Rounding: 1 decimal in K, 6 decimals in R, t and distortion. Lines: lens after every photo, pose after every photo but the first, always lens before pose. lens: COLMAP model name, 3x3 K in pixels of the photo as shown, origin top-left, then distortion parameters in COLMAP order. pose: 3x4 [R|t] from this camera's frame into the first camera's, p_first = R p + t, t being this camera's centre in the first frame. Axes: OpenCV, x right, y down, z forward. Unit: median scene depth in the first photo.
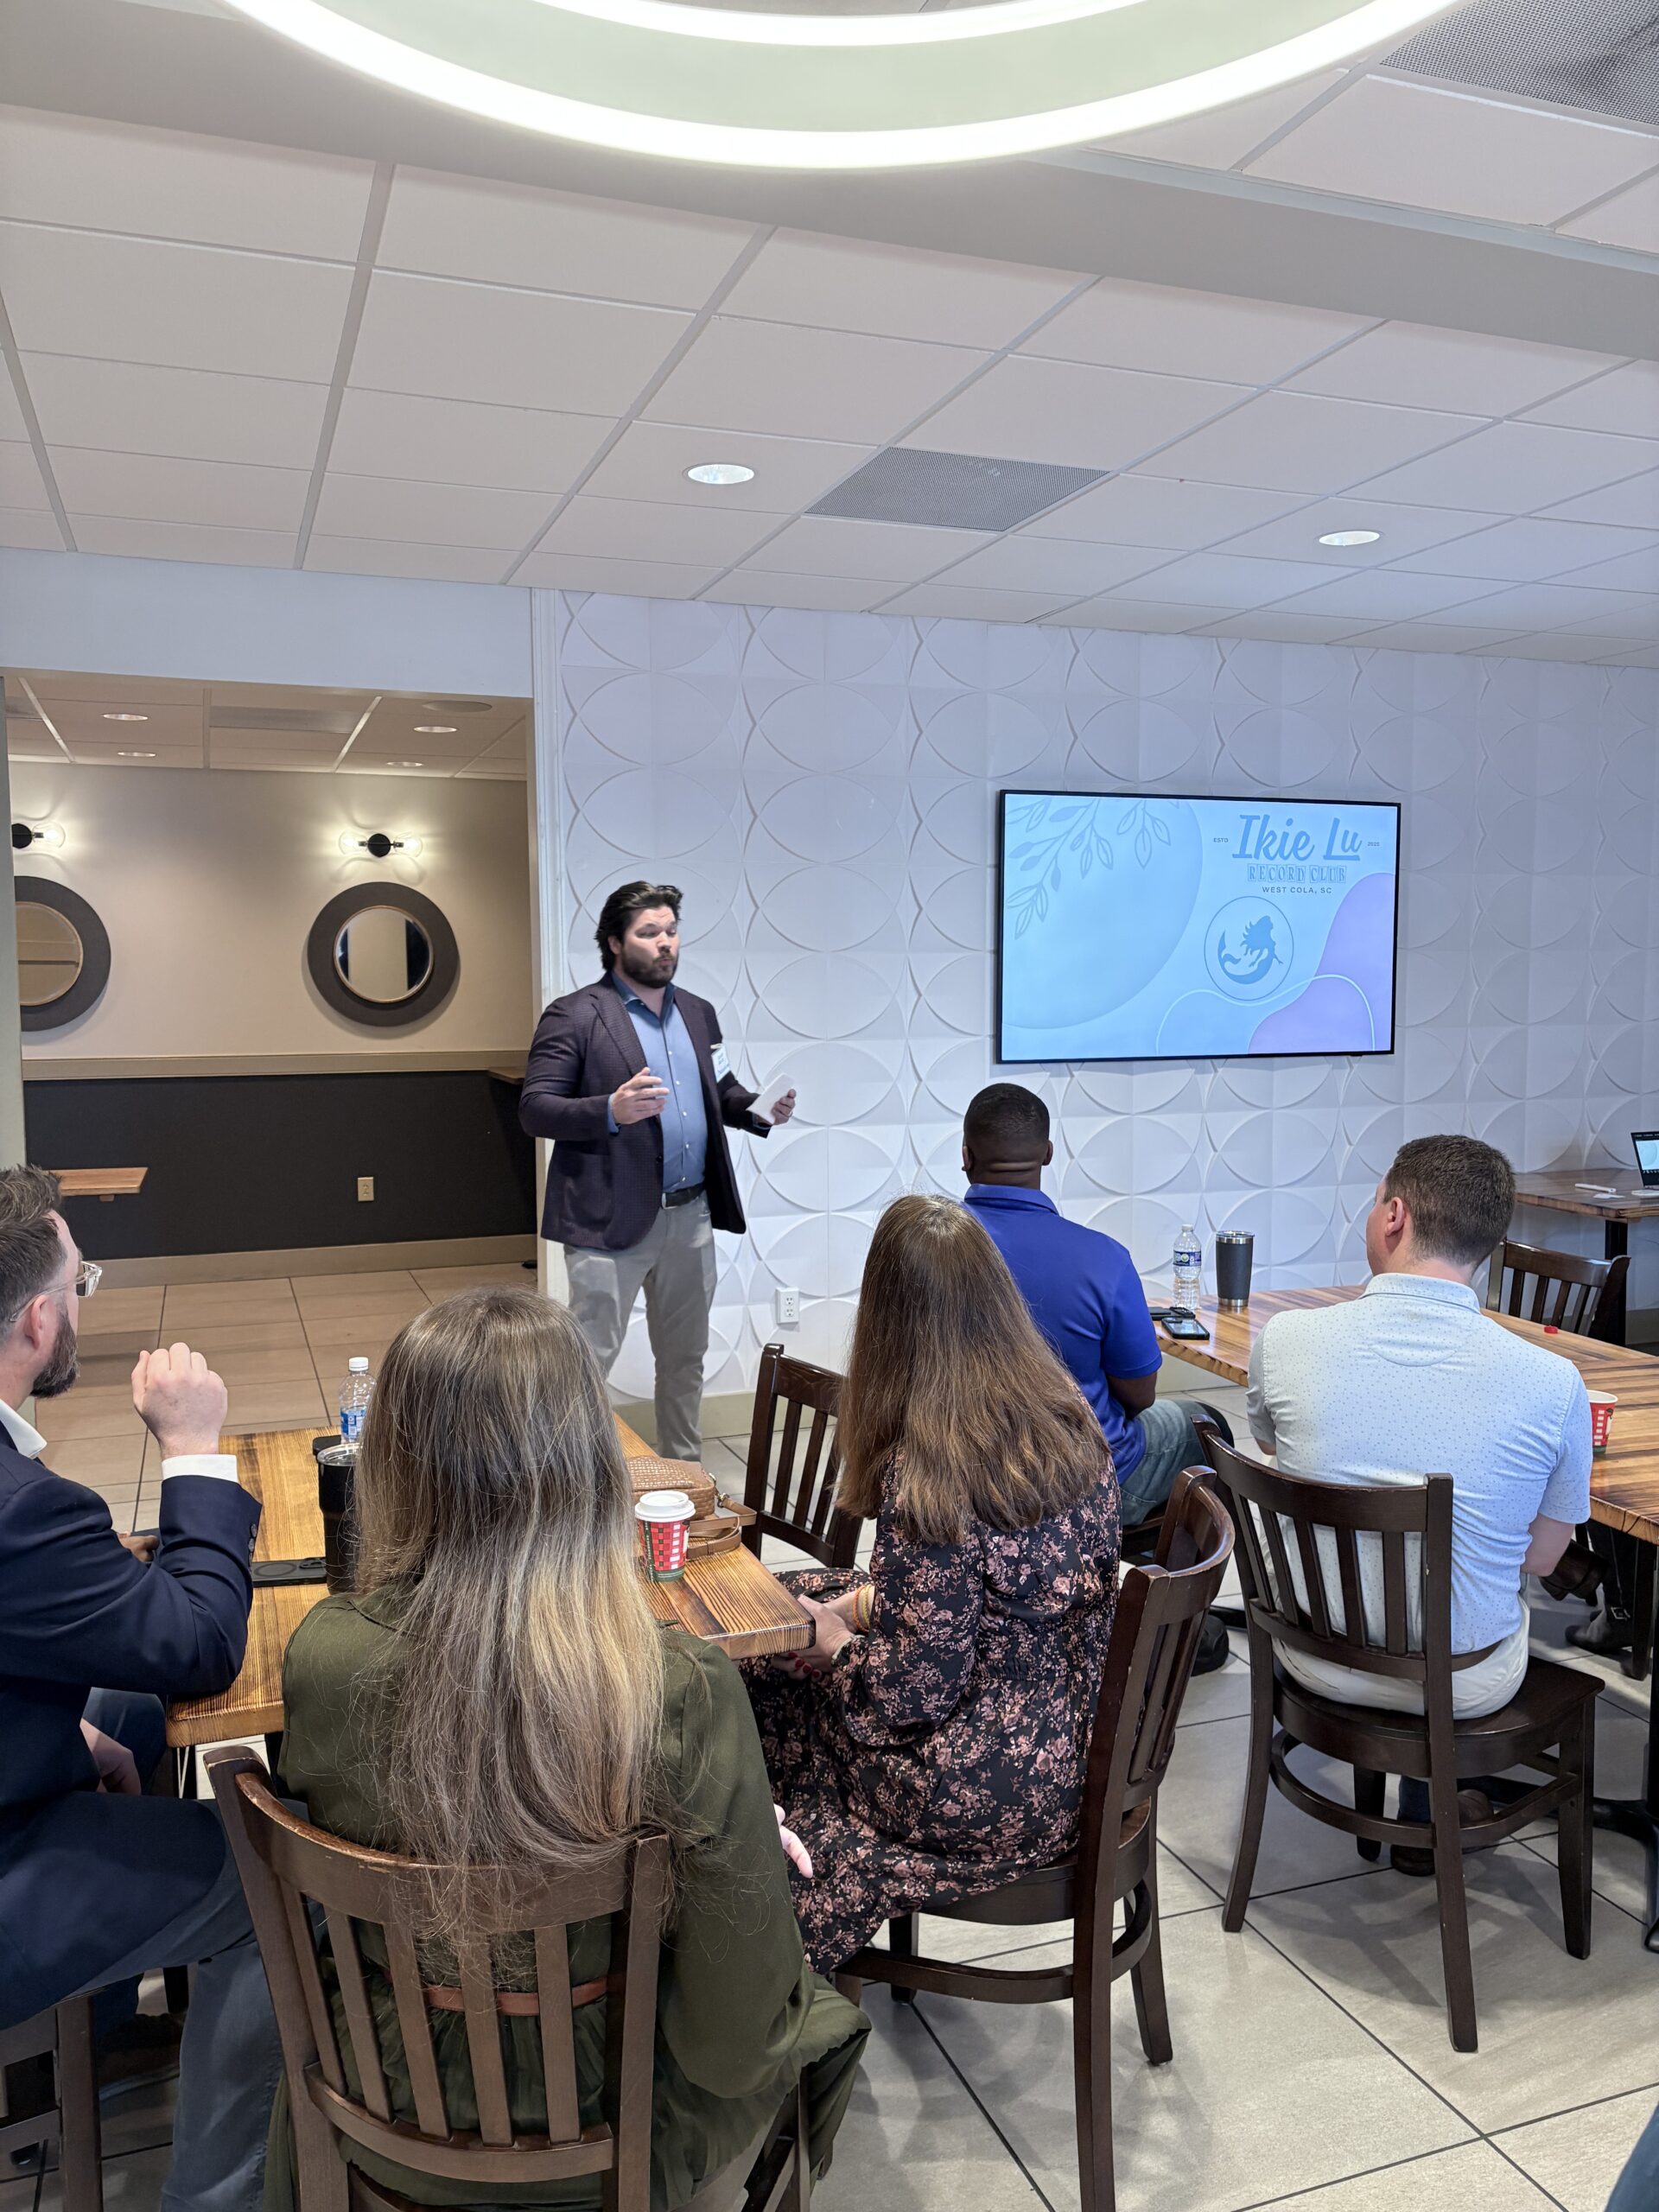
lens RADIAL K [[1686.1, 0, 825.1], [0, 1686.1, 1136.9], [0, 0, 1]] dist [0.022948, -0.022905]
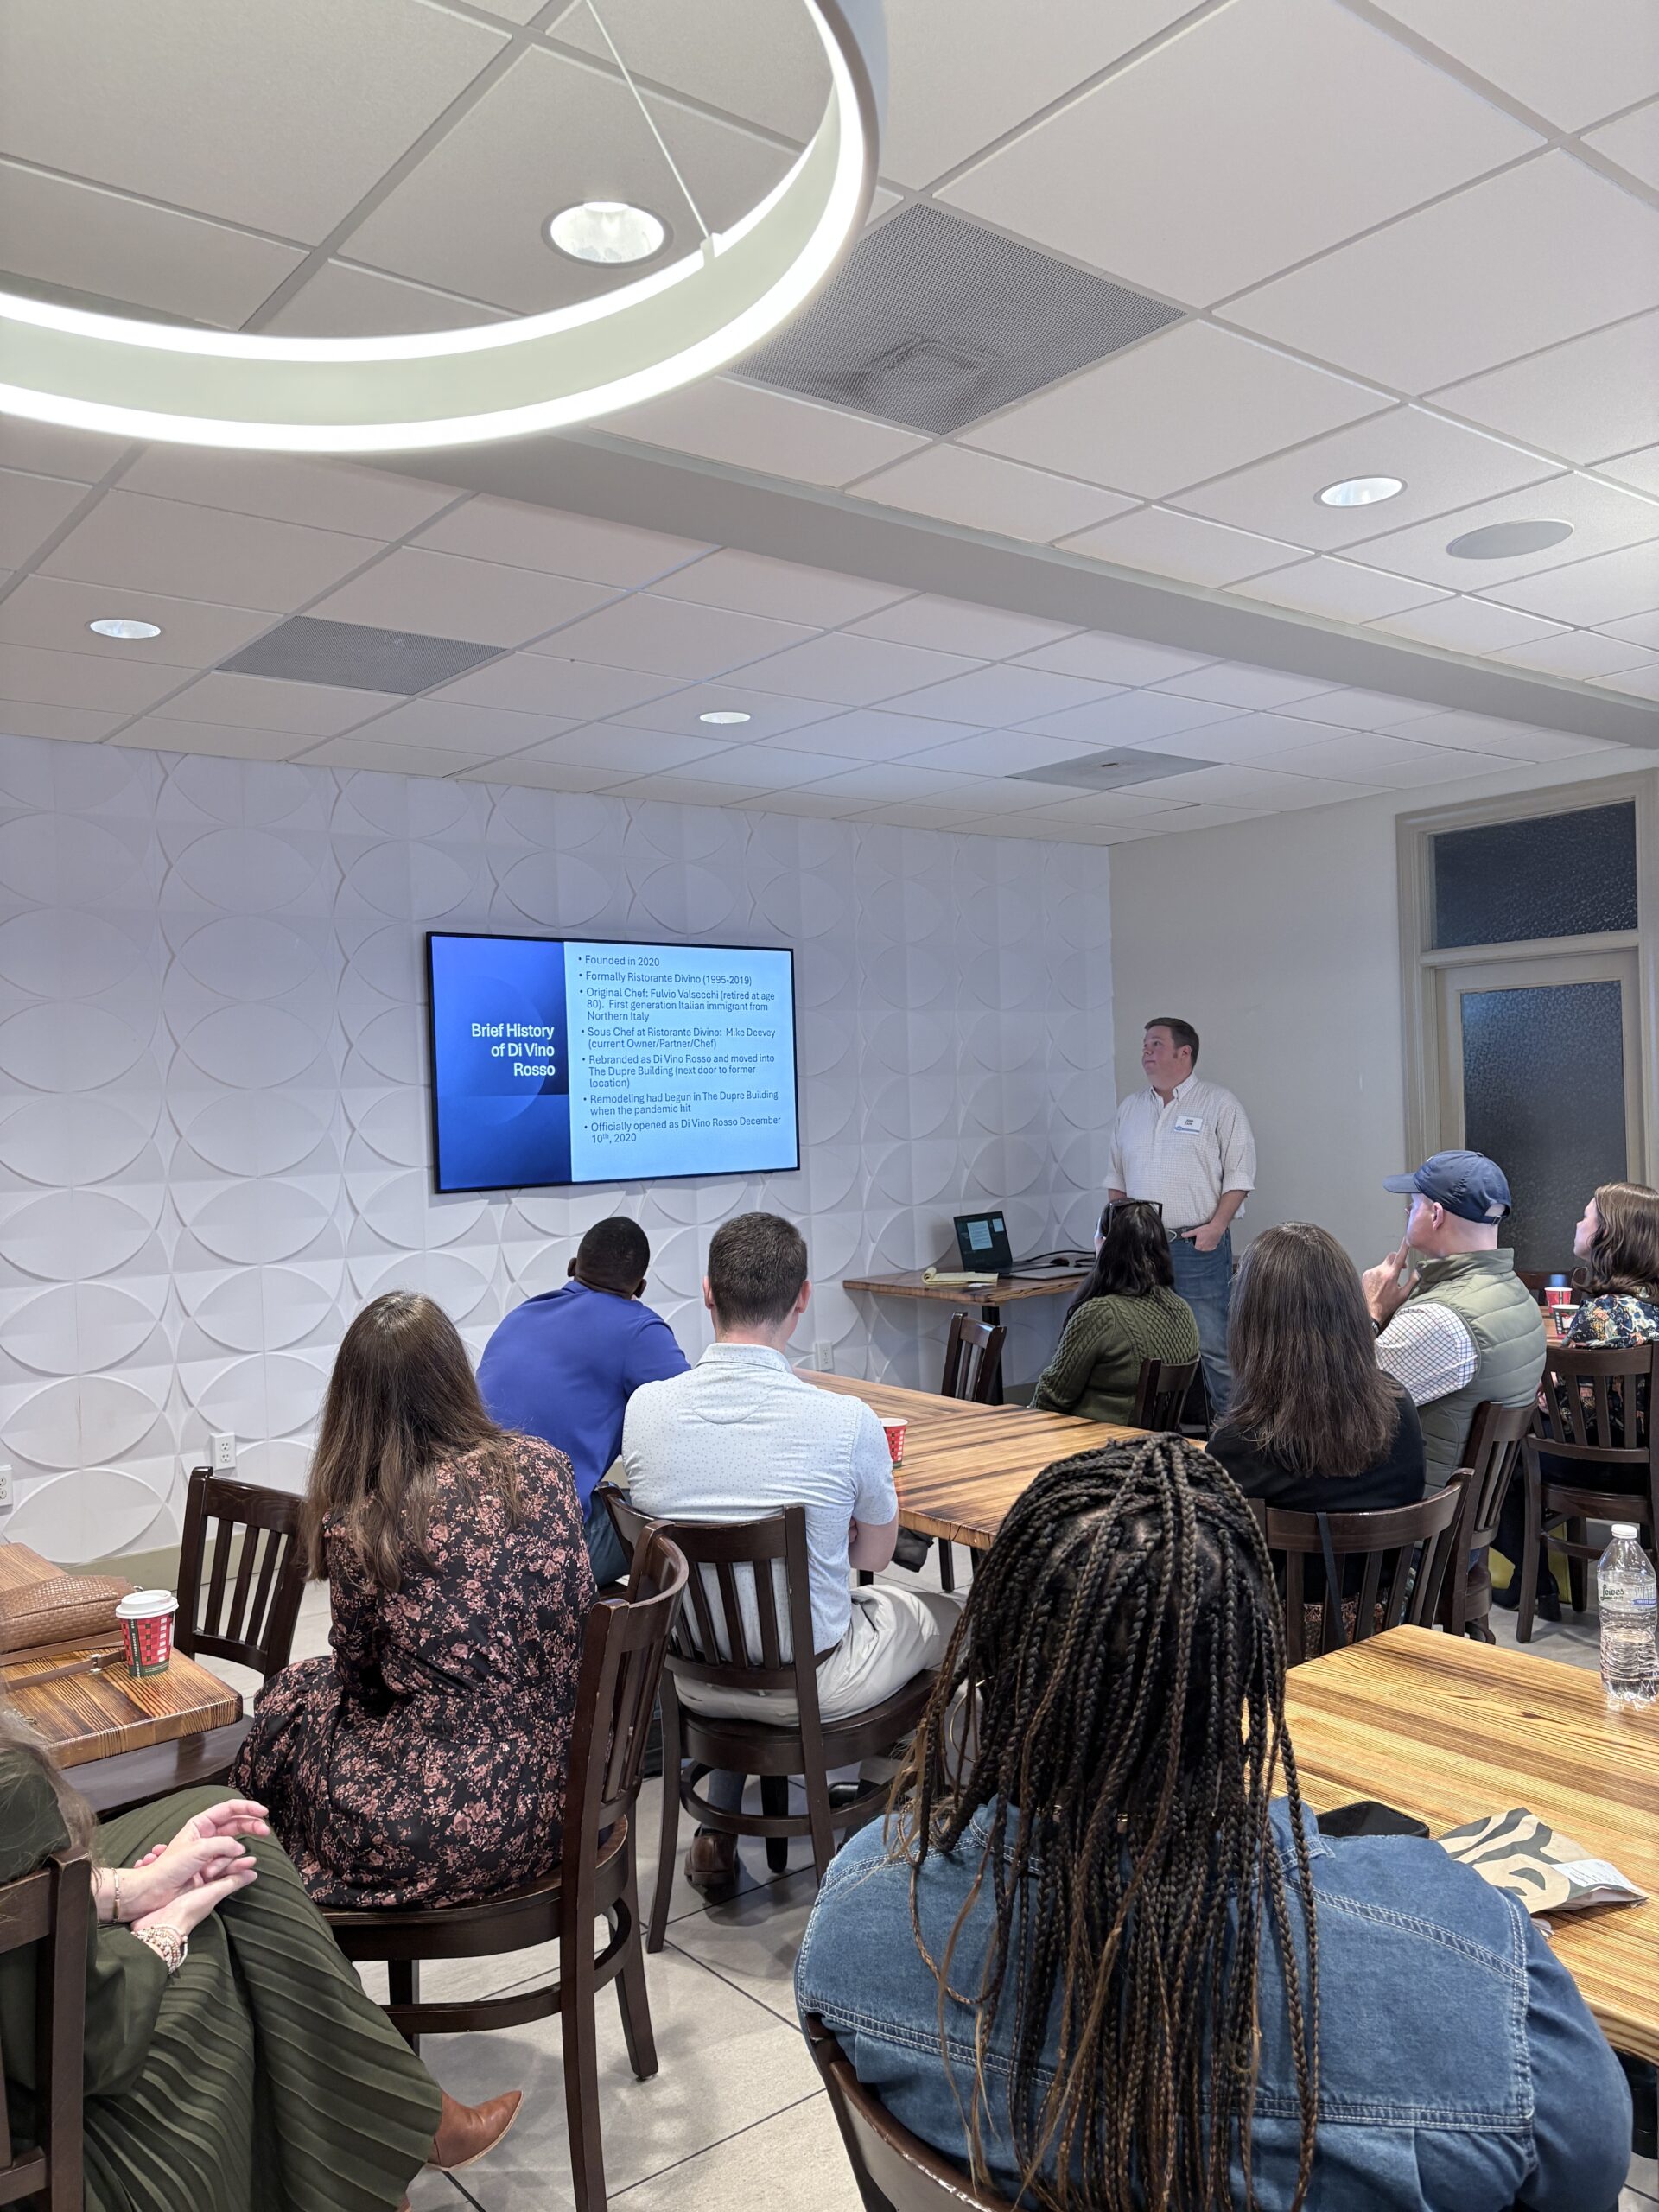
lens RADIAL K [[1686.1, 0, 825.1], [0, 1686.1, 1136.9], [0, 0, 1]] dist [0.022948, -0.022905]
pose [[0.949367, -0.033246, 0.312405, 0.014545], [0.058441, 0.995718, -0.071633, 0.019269], [-0.308686, 0.086263, 0.947244, -0.110517]]
